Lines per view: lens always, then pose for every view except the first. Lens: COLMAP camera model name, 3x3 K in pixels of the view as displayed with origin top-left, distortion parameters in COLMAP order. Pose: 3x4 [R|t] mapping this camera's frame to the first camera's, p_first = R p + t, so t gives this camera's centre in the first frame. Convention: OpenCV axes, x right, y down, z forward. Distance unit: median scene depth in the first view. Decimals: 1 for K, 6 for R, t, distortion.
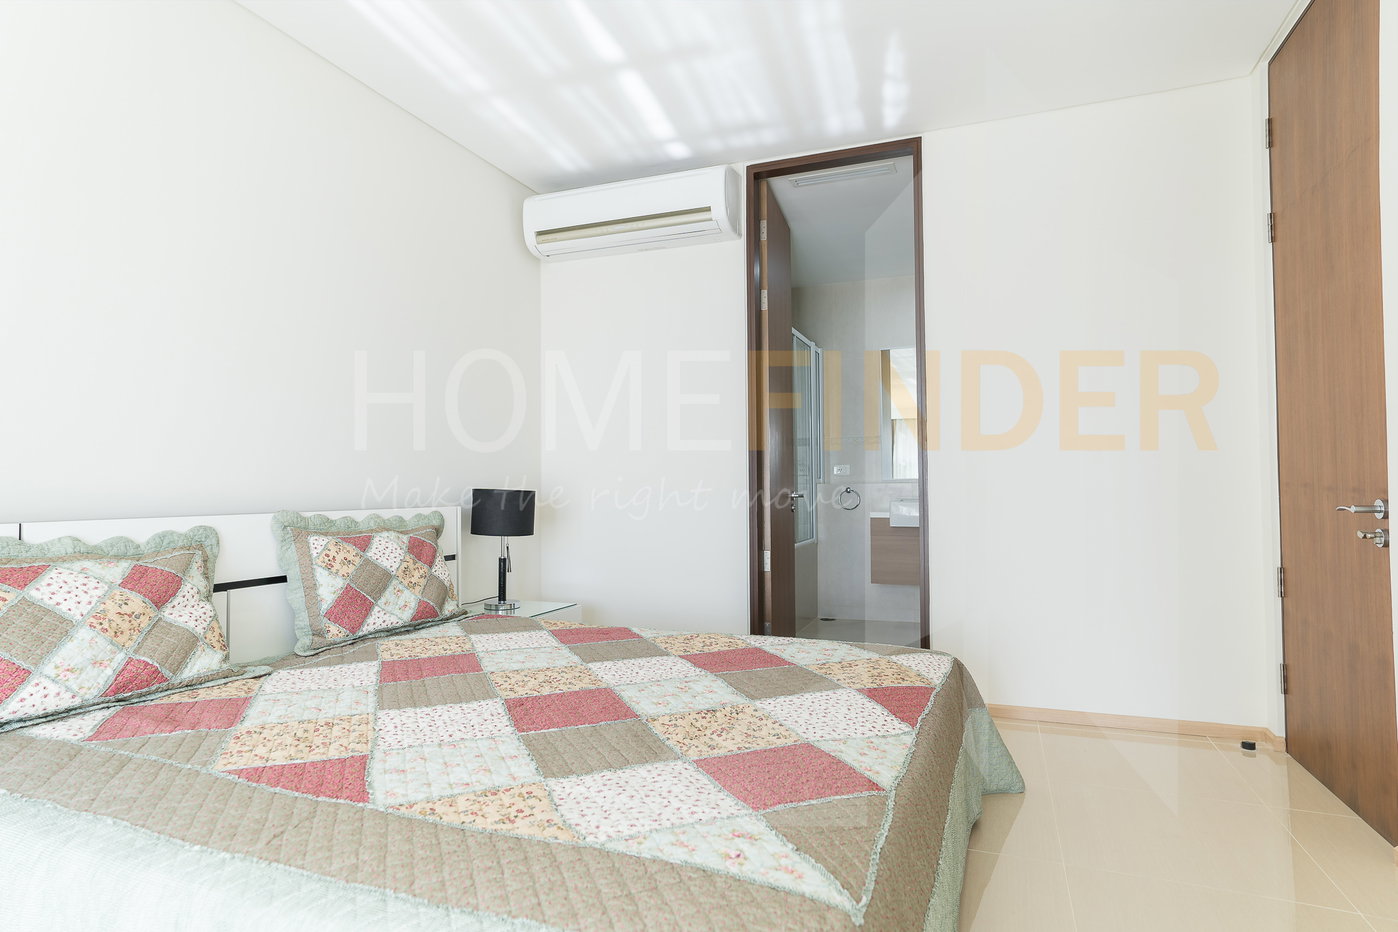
lens RADIAL K [[776.5, 0, 688.8], [0, 776.5, 462.1], [0, 0, 1]] dist [-0.030246, 0.019746]
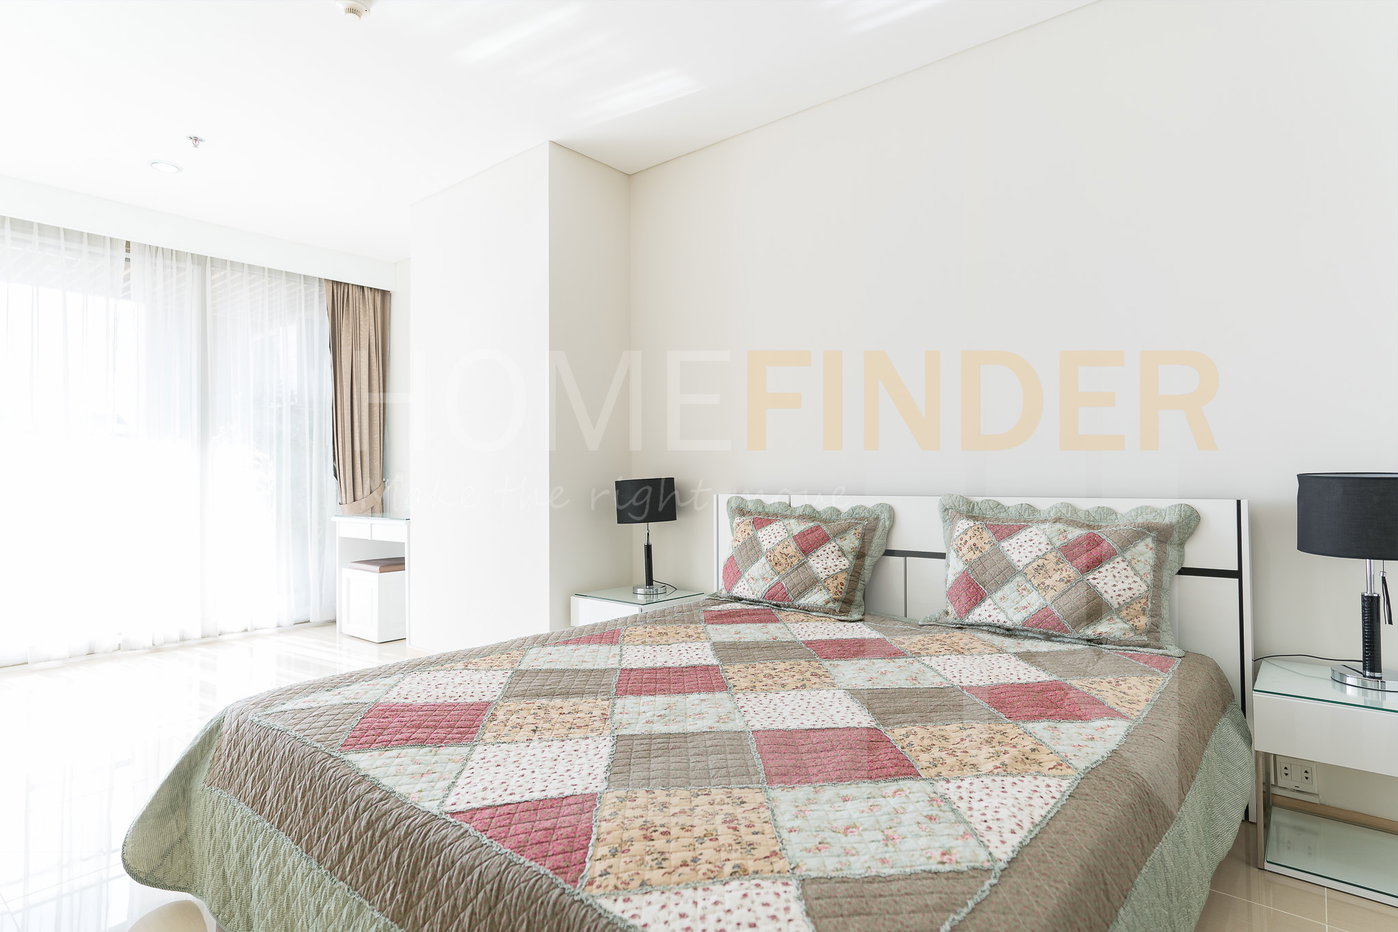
lens RADIAL K [[776.5, 0, 735.2], [0, 776.5, 477.1], [0, 0, 1]] dist [-0.030246, 0.019746]
pose [[-0.308736, 0.005067, -0.951134, 0.729267], [0.037653, 0.999267, -0.006899, 0.040396], [0.950402, -0.037943, -0.308701, 1.234933]]
